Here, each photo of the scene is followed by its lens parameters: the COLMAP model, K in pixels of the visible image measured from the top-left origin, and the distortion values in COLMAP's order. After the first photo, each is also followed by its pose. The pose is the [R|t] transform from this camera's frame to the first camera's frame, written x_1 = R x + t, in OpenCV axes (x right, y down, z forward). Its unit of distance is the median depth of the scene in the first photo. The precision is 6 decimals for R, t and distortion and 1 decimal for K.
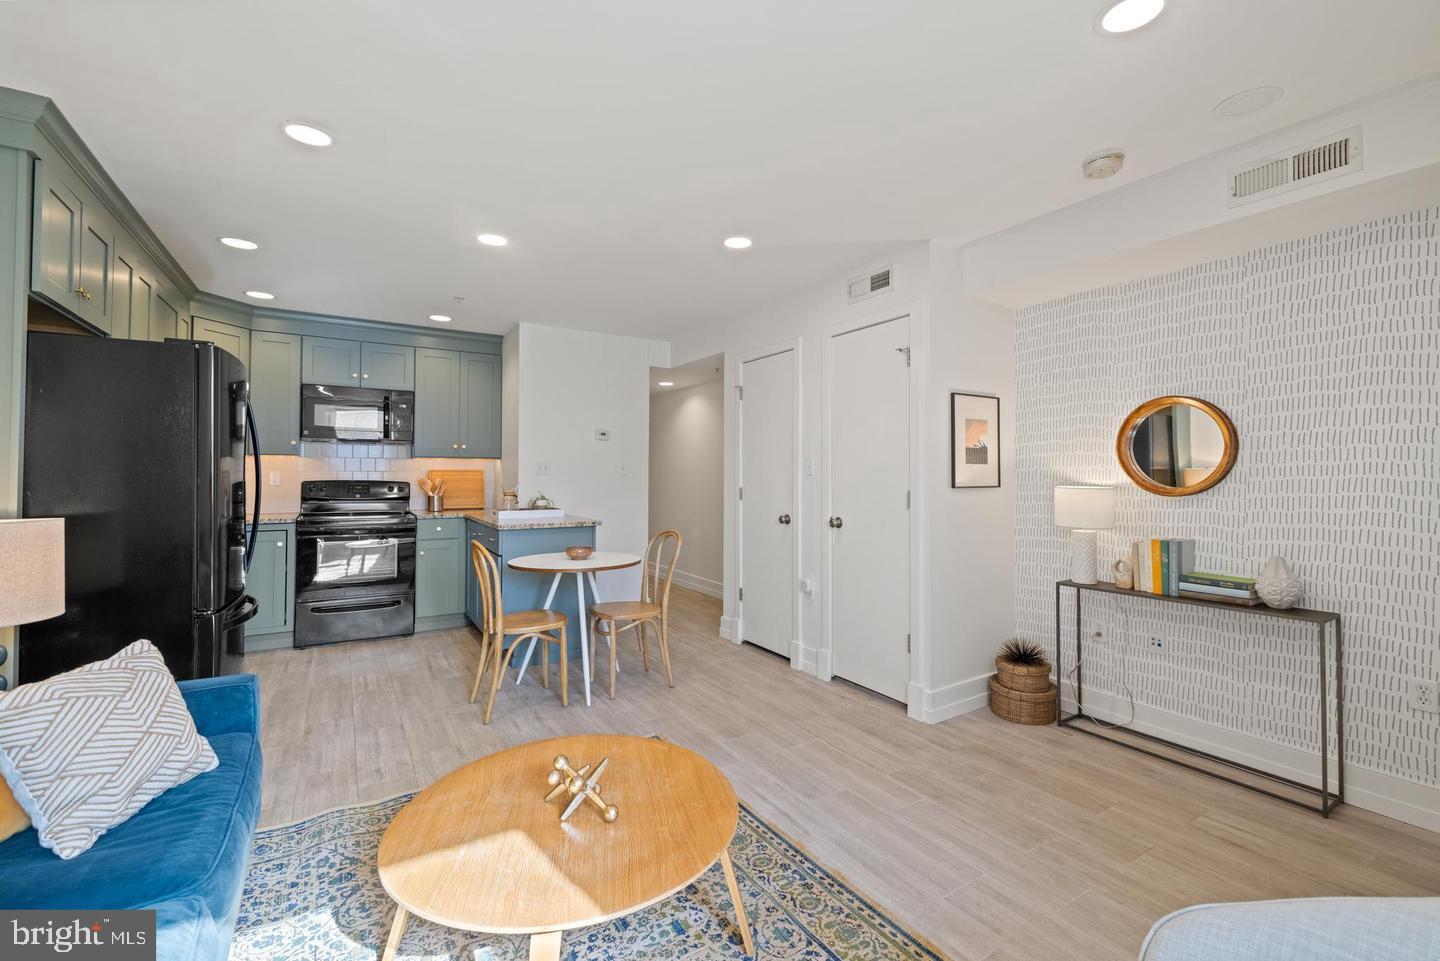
lens RADIAL K [[611.0, 0, 719.6], [0, 611.0, 470.5], [0, 0, 1]] dist [0.000542, 0.000109]
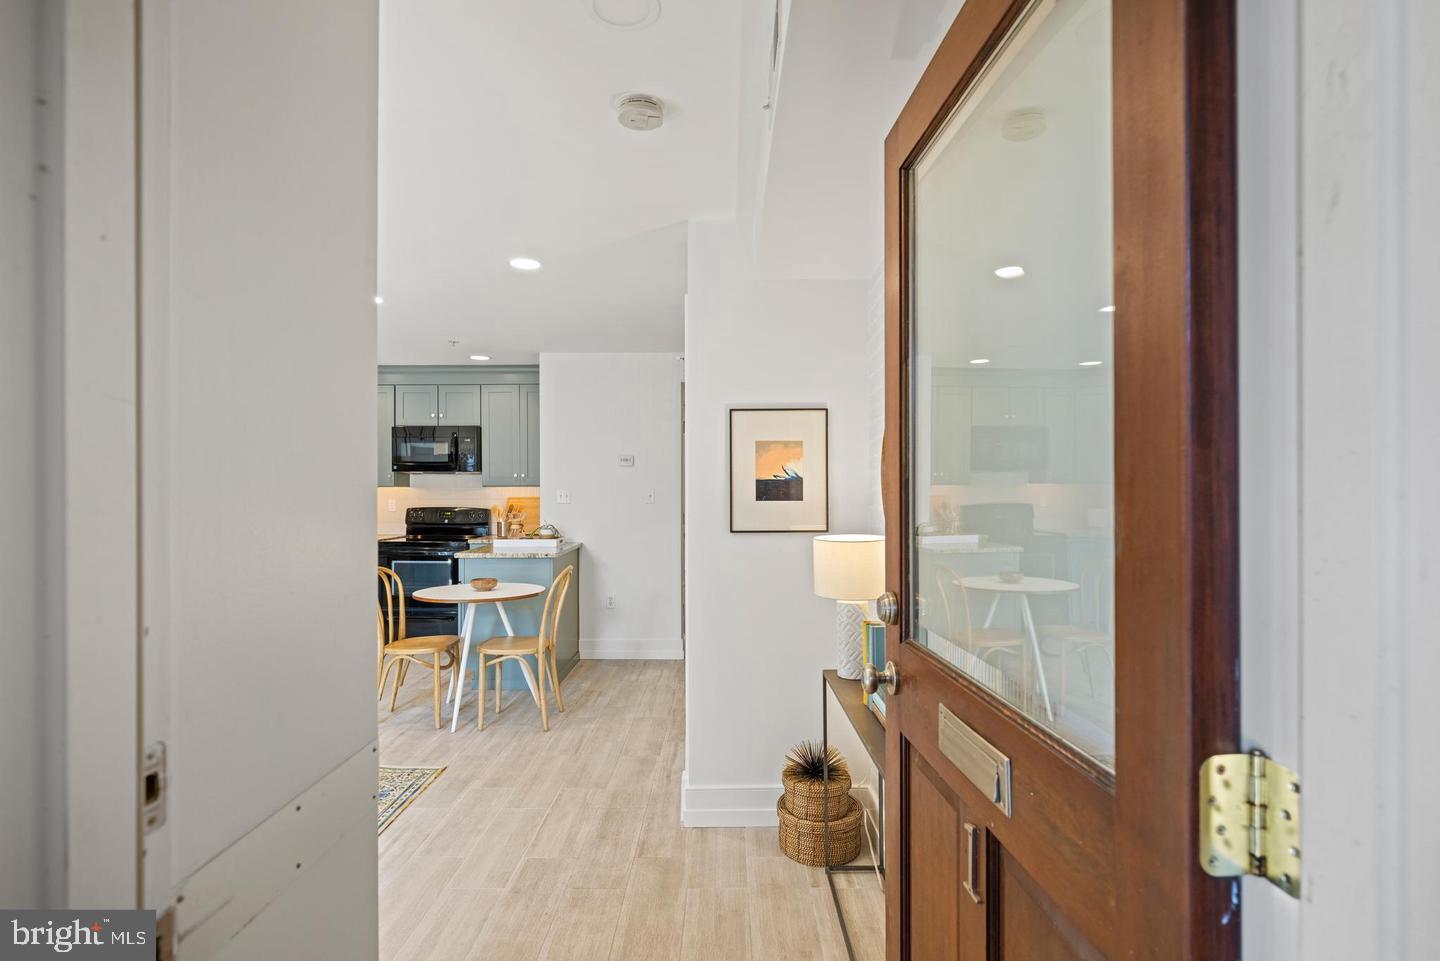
lens RADIAL K [[724.4, 0, 719.6], [0, 724.4, 492.5], [0, 0, 1]] dist [-0.002469, -0.000297]
pose [[0.843591, -0.002194, -0.536982, 0.676114], [0.008682, 0.999917, 0.009554, -0.024146], [0.536916, -0.012722, 0.843540, 0.172005]]
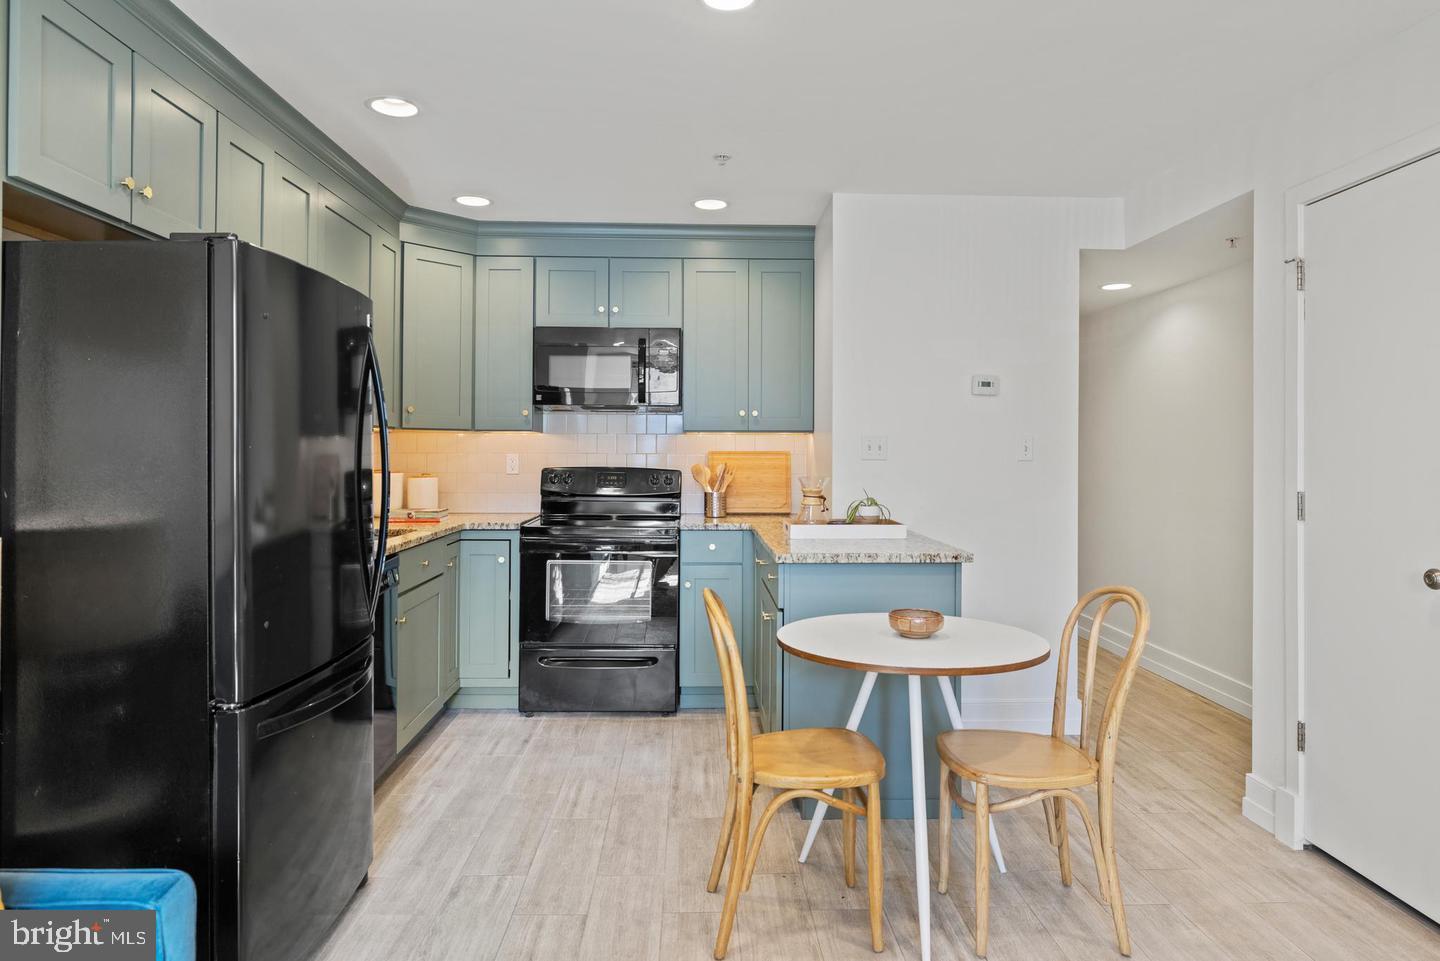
lens RADIAL K [[867.8, 0, 719.1], [0, 867.8, 450.3], [0, 0, 1]] dist [-0.003368, -0.000544]
pose [[0.866168, -0.001832, -0.499749, -0.017505], [0.002601, 0.999996, 0.000841, -0.003666], [0.499745, -0.002028, 0.866170, 0.288691]]
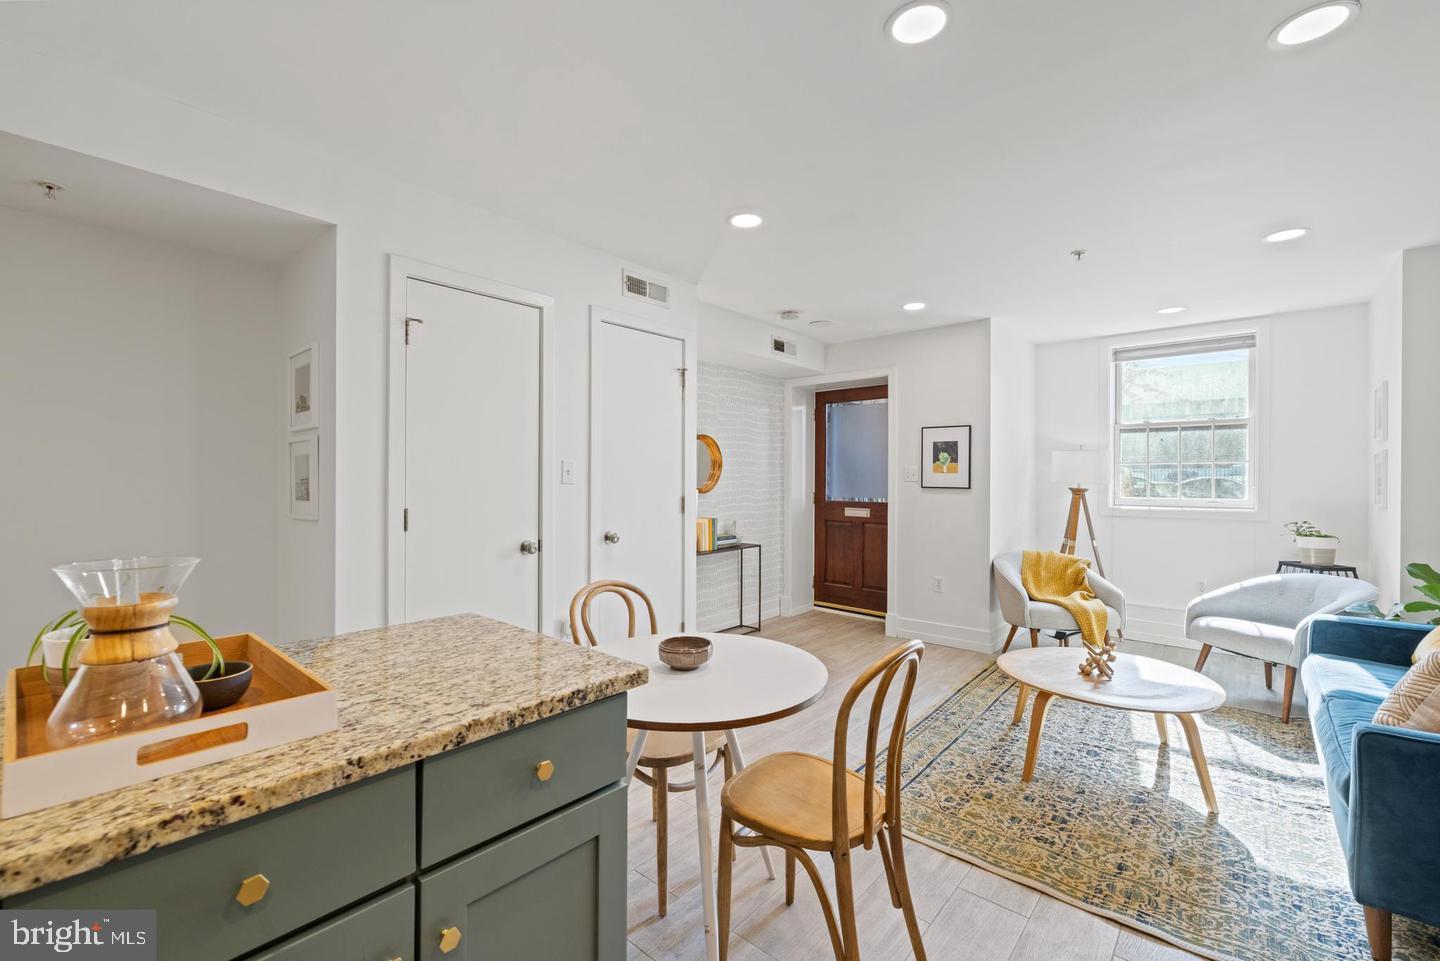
lens RADIAL K [[611.0, 0, 719.6], [0, 611.0, 470.5], [0, 0, 1]] dist [0.000542, 0.000109]
pose [[-0.294296, 0.008329, 0.955678, -0.629503], [-0.011475, 0.999859, -0.012247, -0.000565], [-0.955646, -0.014570, -0.294159, 1.006844]]
